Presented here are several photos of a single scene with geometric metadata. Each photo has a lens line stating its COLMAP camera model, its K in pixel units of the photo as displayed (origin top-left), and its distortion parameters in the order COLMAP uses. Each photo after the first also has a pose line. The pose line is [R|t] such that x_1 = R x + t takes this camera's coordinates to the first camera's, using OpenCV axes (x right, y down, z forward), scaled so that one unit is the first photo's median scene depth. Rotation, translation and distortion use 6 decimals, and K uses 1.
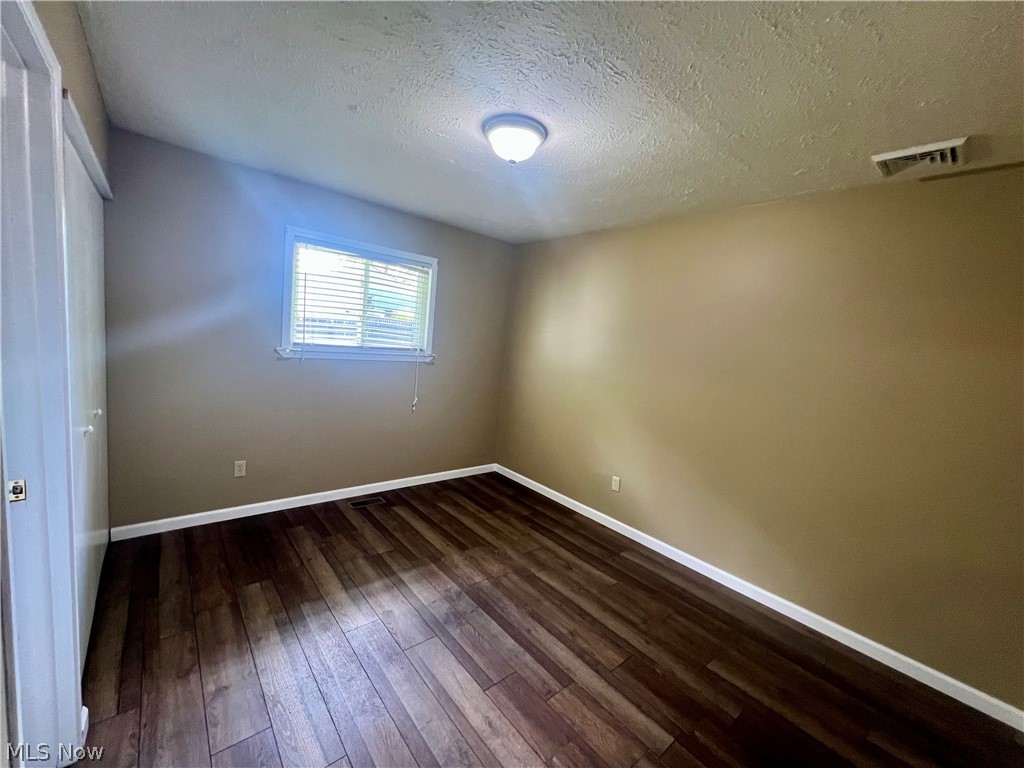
lens RADIAL K [[409.8, 0, 511.1], [0, 409.8, 381.4], [0, 0, 1]] dist [-0.000731, 0.000031]
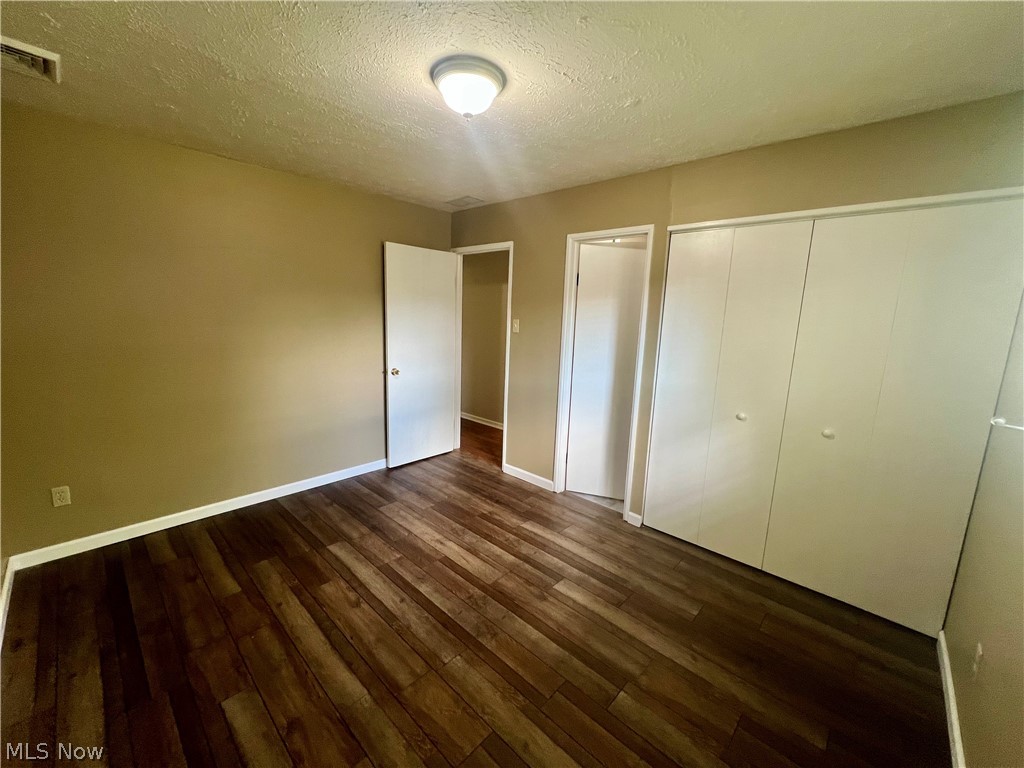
lens RADIAL K [[409.8, 0, 511.1], [0, 409.8, 381.4], [0, 0, 1]] dist [-0.000731, 0.000031]
pose [[-0.986010, -0.106211, -0.128467, -0.029245], [-0.137118, 0.955055, 0.262809, -0.182006], [0.094780, 0.276747, -0.956257, 1.571514]]
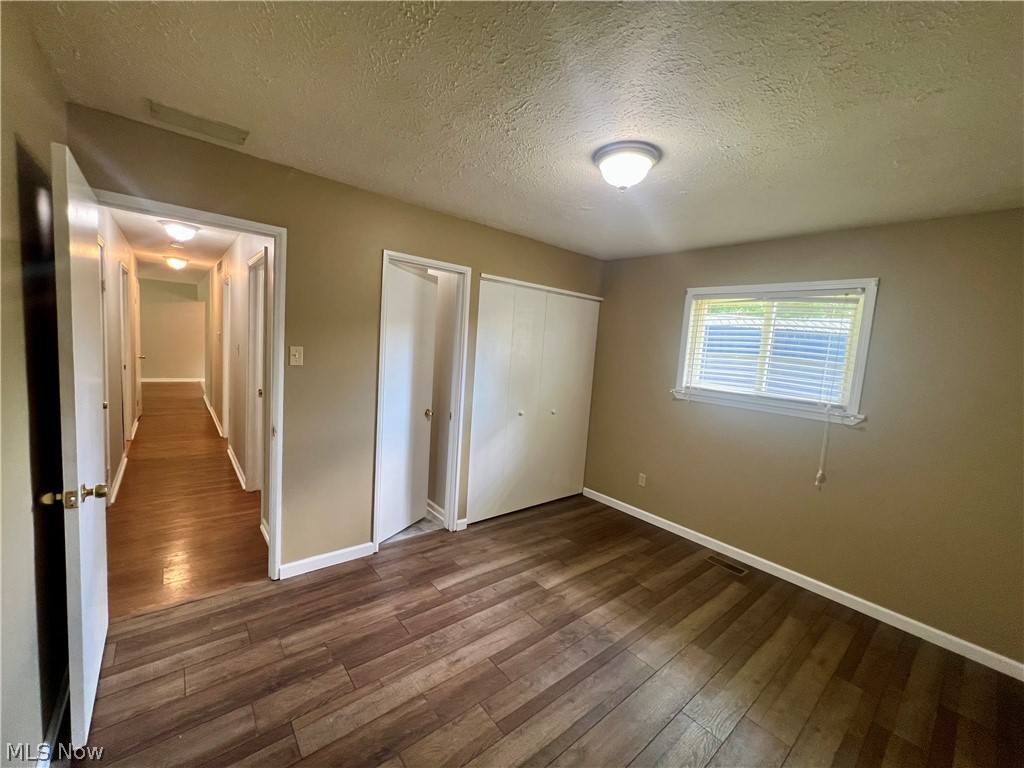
lens RADIAL K [[409.8, 0, 511.1], [0, 409.8, 381.4], [0, 0, 1]] dist [-0.000731, 0.000031]
pose [[-0.006898, 0.000016, -0.999976, 0.771294], [-0.182876, 0.983135, 0.001278, -0.024295], [0.983112, 0.182880, -0.006779, 0.645314]]
